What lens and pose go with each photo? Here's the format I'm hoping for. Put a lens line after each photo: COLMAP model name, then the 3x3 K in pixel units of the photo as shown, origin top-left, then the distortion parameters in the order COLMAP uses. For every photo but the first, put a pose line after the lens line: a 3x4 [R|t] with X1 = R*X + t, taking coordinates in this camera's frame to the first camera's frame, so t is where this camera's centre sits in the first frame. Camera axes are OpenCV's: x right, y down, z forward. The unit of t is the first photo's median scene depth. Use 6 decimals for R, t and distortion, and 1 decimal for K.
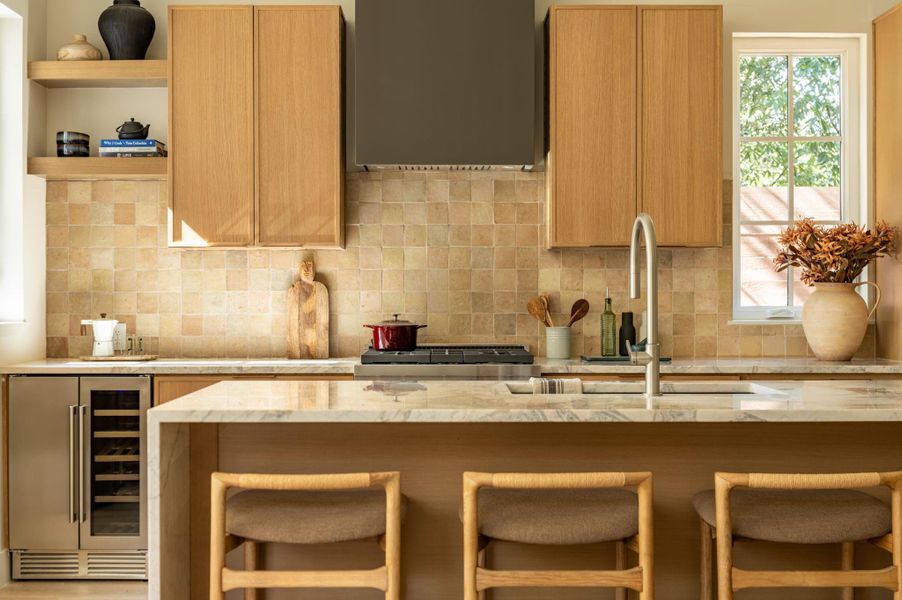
lens RADIAL K [[1235.4, 0, 446.9], [0, 1235.4, 294.5], [0, 0, 1]] dist [0.006273, 0.000000]
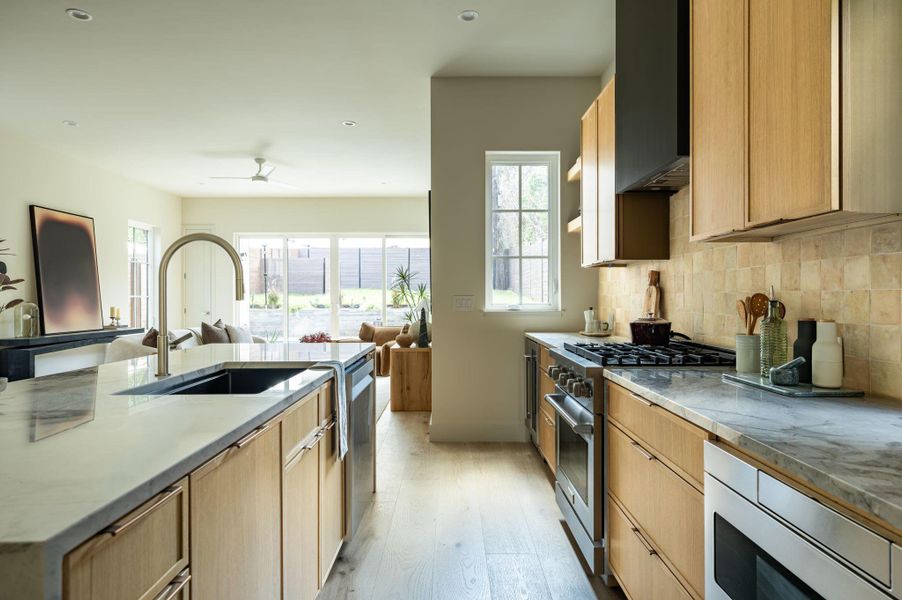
lens RADIAL K [[519.2, 0, 455.7], [0, 519.2, 300.8], [0, 0, 1]] dist [-0.001940, 0.002321]
pose [[0.019958, 0.007172, -0.999775, 0.440956], [0.004508, 0.999963, 0.007263, 0.000055], [0.999791, -0.004652, 0.019925, 0.798950]]
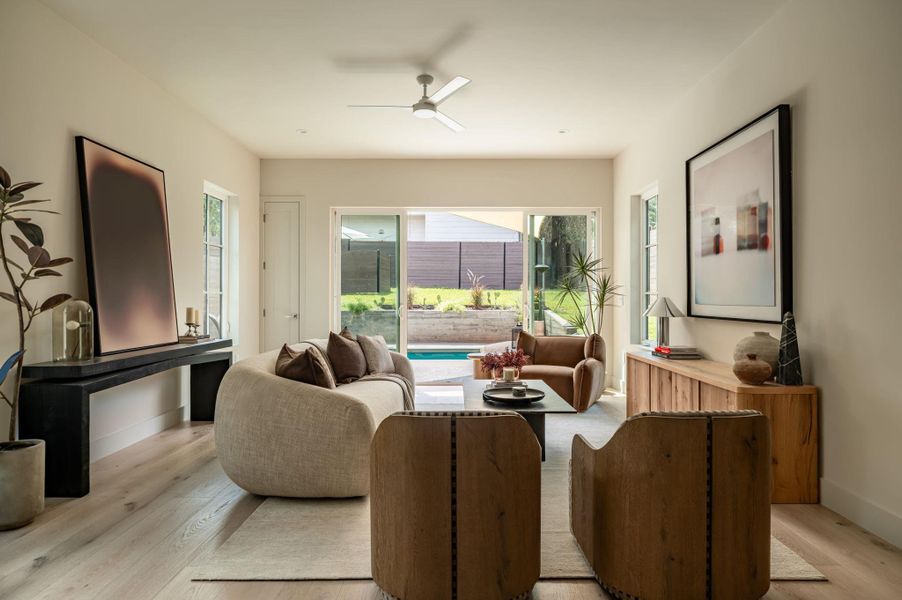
lens RADIAL K [[519.2, 0, 448.2], [0, 519.2, 301.3], [0, 0, 1]] dist [-0.001940, 0.002321]
pose [[0.007608, 0.007523, -0.999943, 0.338412], [0.001710, 0.999970, 0.007536, 0.001111], [0.999970, -0.001767, 0.007595, 0.706371]]
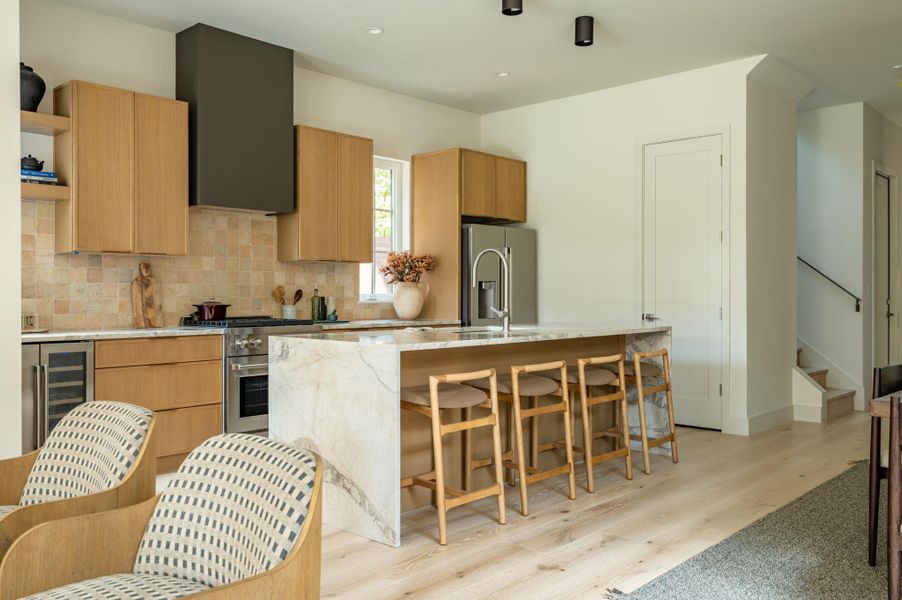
lens RADIAL K [[740.6, 0, 449.7], [0, 740.6, 306.5], [0, 0, 1]] dist [-0.002116, 0.007377]
pose [[0.684106, -0.012126, 0.729282, -0.534115], [-0.002564, 0.999816, 0.019030, 0.007686], [-0.729378, -0.014888, 0.683949, 0.103871]]
